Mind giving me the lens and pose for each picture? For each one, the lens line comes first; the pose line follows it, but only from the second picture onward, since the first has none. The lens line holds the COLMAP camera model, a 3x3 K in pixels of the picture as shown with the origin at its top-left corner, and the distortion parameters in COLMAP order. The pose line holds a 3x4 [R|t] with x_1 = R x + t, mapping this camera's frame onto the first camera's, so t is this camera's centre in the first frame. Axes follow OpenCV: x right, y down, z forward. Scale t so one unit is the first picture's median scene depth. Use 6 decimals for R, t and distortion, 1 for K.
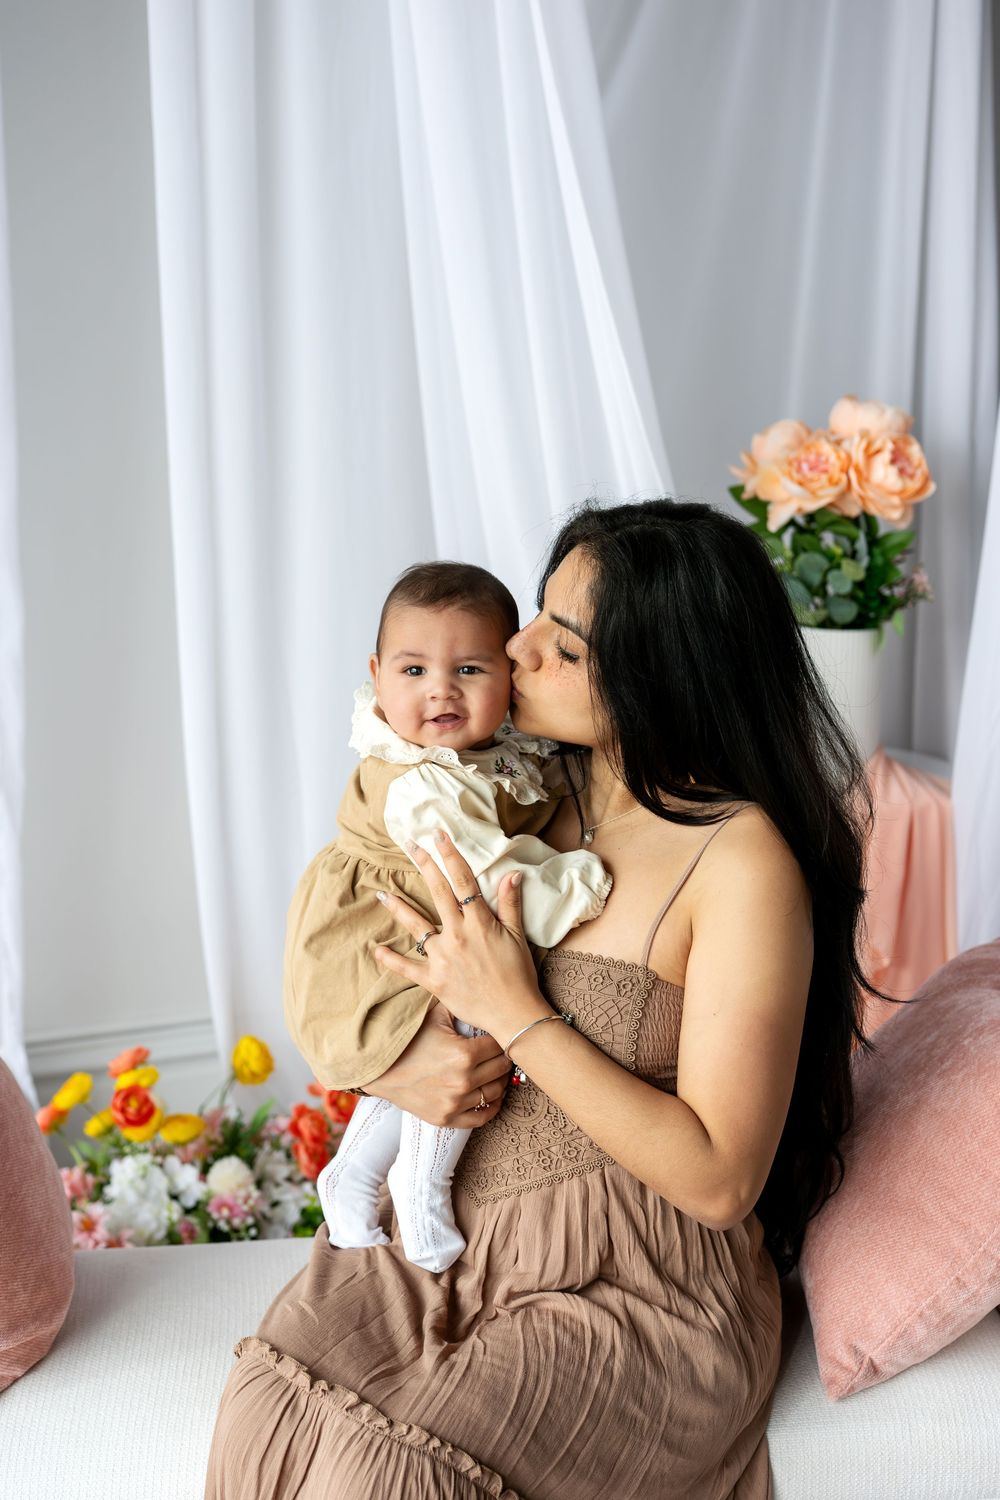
lens RADIAL K [[2150.6, 0, 472.3], [0, 2150.6, 780.5], [0, 0, 1]] dist [-0.004703, 0.000000]
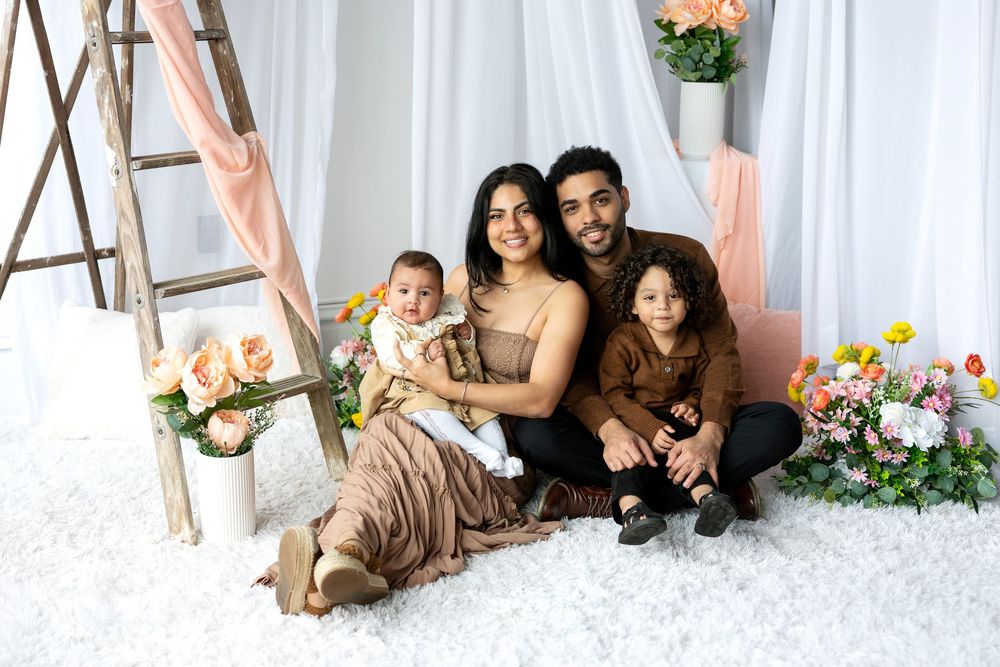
lens RADIAL K [[1533.3, 0, 444.4], [0, 1533.3, 311.7], [0, 0, 1]] dist [-0.004816, 0.000000]
pose [[0.996489, -0.010796, 0.083023, -0.238255], [0.014381, 0.998984, -0.042711, 0.235555], [-0.082477, 0.043755, 0.995632, -0.552702]]
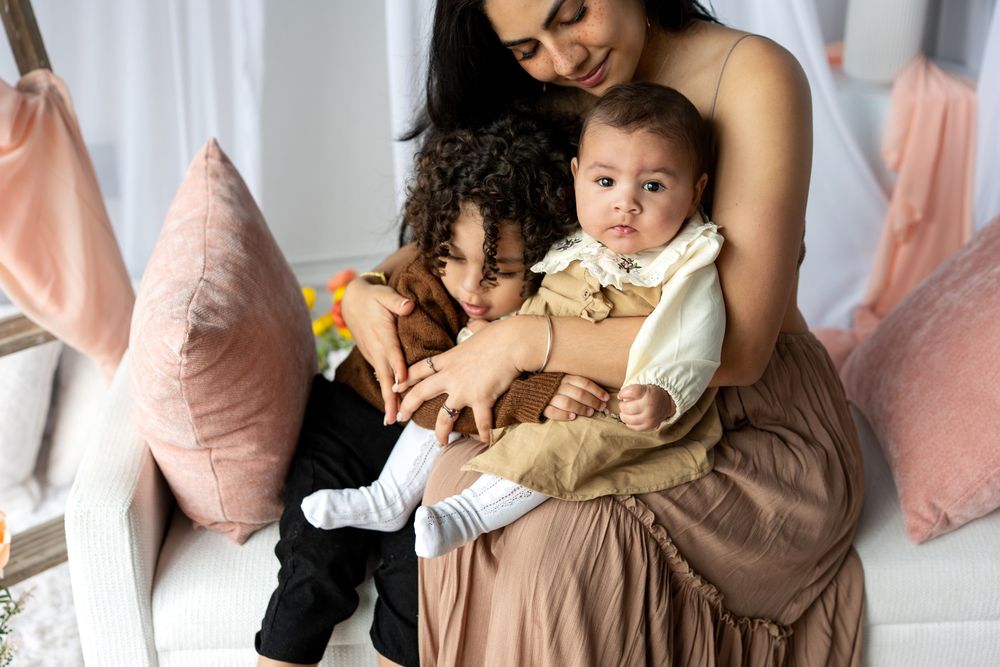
lens RADIAL K [[1433.7, 0, 489.0], [0, 1433.7, 335.6], [0, 0, 1]] dist [-0.004703, 0.000000]
pose [[0.999496, 0.022521, -0.022358, -0.051119], [-0.018797, 0.987789, 0.154659, 0.026171], [0.025568, -0.154160, 0.987715, 0.116852]]
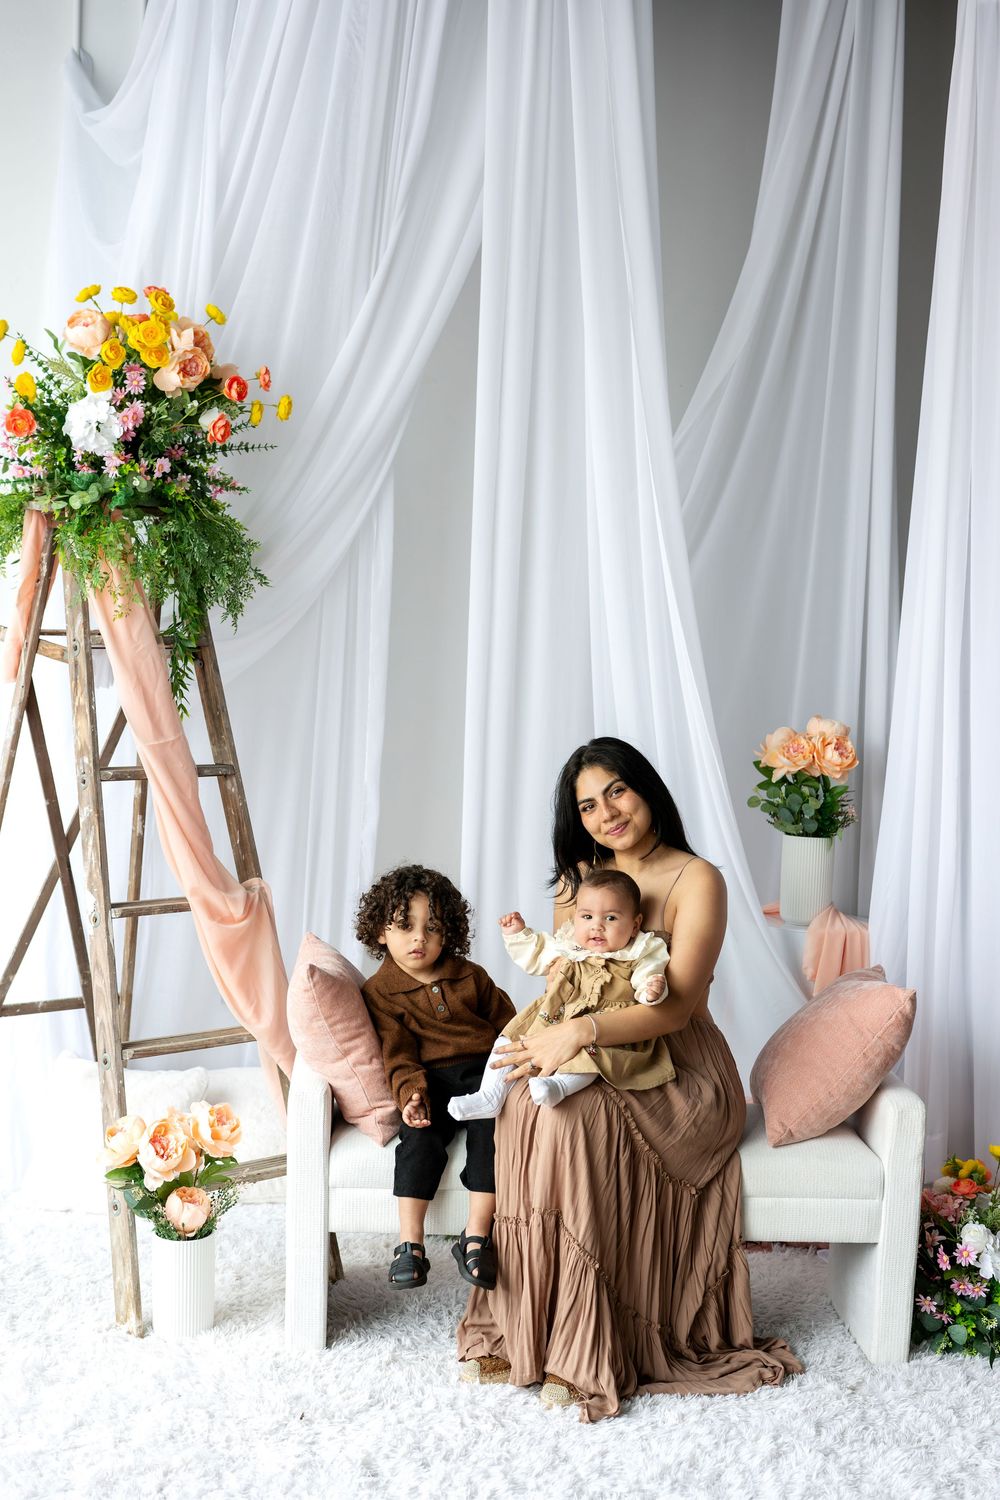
lens RADIAL K [[2150.6, 0, 462.1], [0, 2150.6, 754.9], [0, 0, 1]] dist [-0.004703, 0.000000]
pose [[0.997456, 0.040876, -0.058399, -0.026709], [-0.050826, 0.982242, -0.180604, 0.221671], [0.049980, 0.183113, 0.981821, -0.906284]]
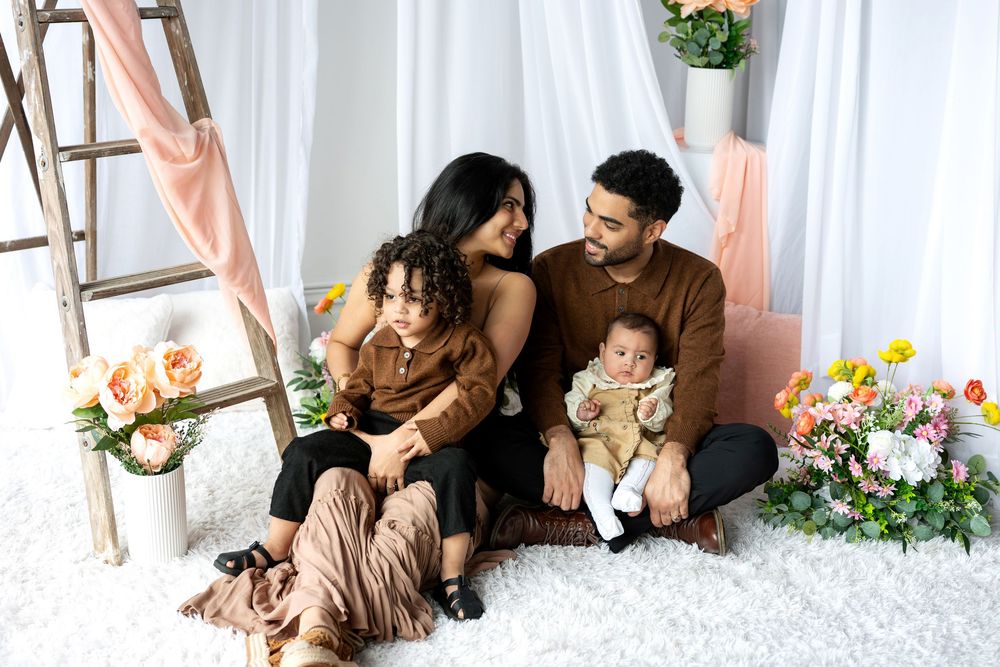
lens RADIAL K [[1433.7, 0, 496.6], [0, 1433.7, 334.9], [0, 0, 1]] dist [-0.004703, 0.000000]
pose [[0.998898, 0.012262, 0.045303, -0.100898], [-0.013215, 0.999696, 0.020791, 0.165382], [-0.045034, -0.021367, 0.998757, -0.388034]]
